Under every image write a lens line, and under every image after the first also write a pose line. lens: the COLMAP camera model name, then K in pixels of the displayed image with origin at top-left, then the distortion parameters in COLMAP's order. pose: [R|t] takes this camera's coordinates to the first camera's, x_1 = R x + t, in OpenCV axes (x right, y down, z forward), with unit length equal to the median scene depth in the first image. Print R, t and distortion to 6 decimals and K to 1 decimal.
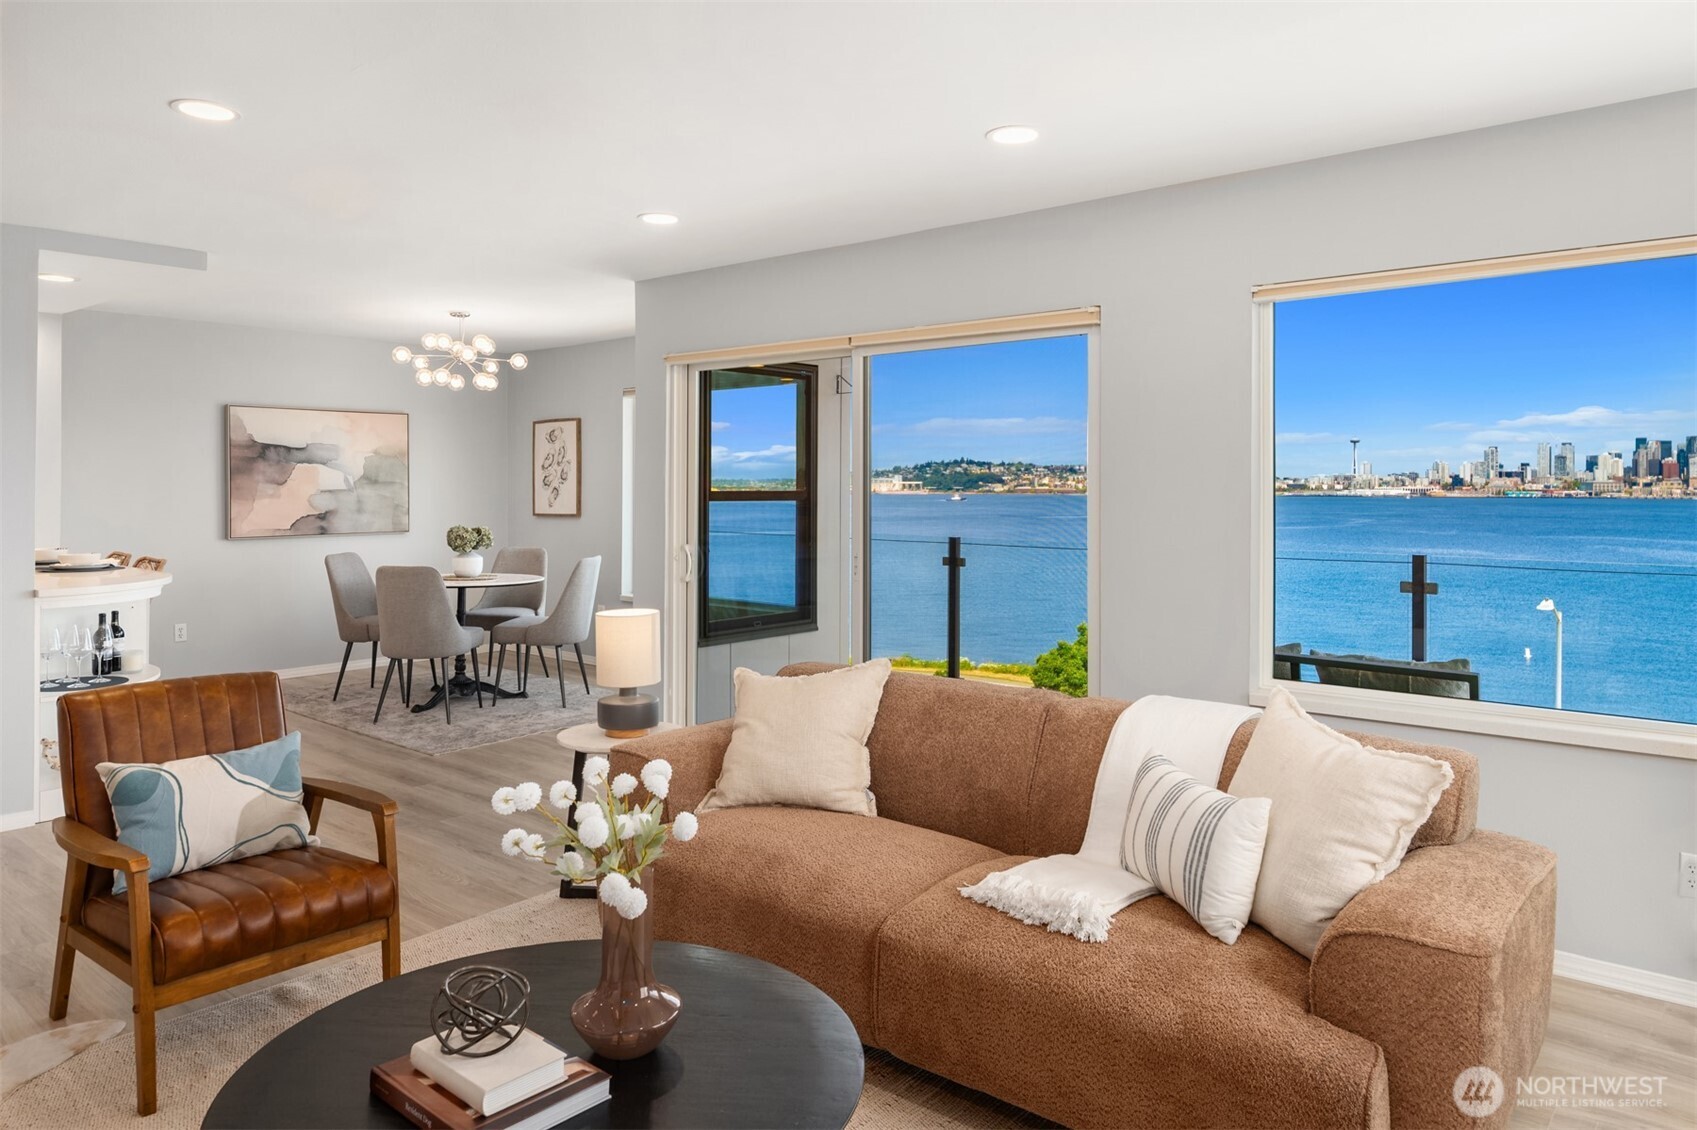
lens RADIAL K [[1100.8, 0, 863.9], [0, 1100.8, 482.0], [0, 0, 1]] dist [-0.000804, -0.004667]
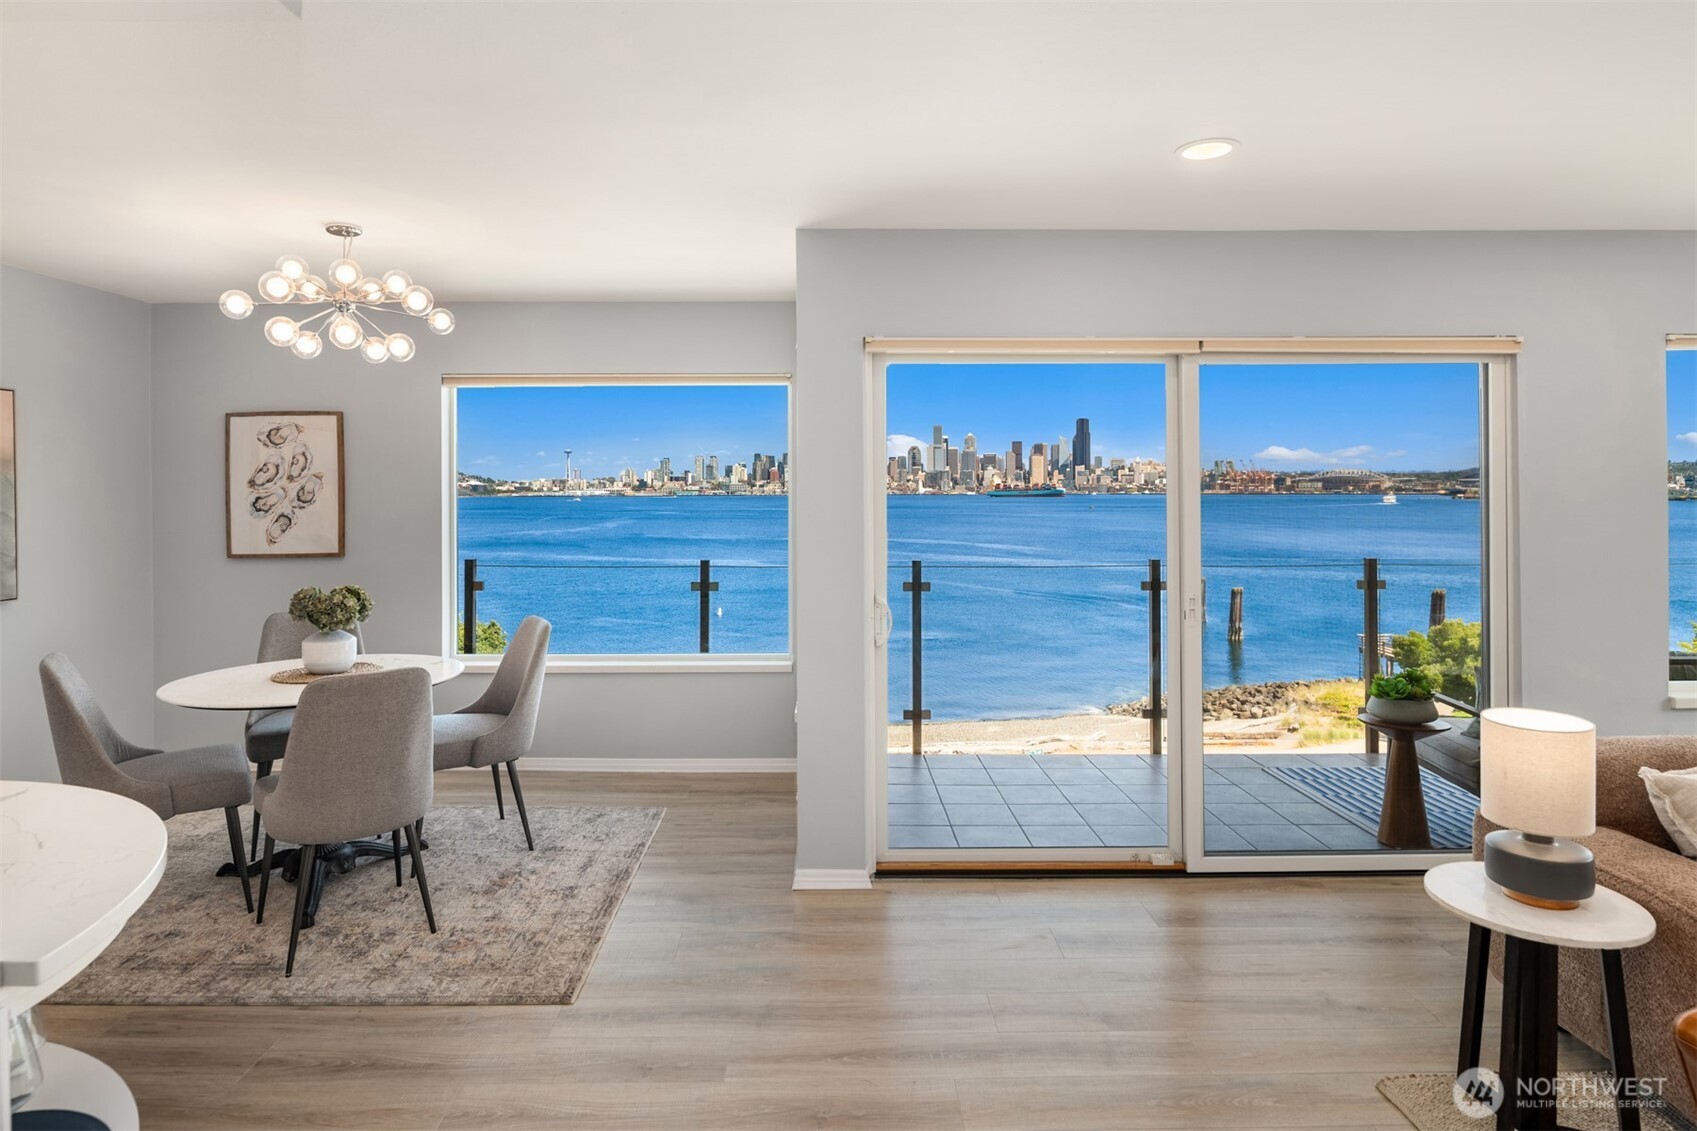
lens RADIAL K [[930.7, 0, 837.2], [0, 930.7, 480.0], [0, 0, 1]] dist [0.000305, -0.010216]
pose [[0.764162, -0.000172, 0.645024, -0.664255], [0.003690, 0.999985, -0.004104, -0.020814], [-0.645014, 0.005516, 0.764151, 0.610547]]
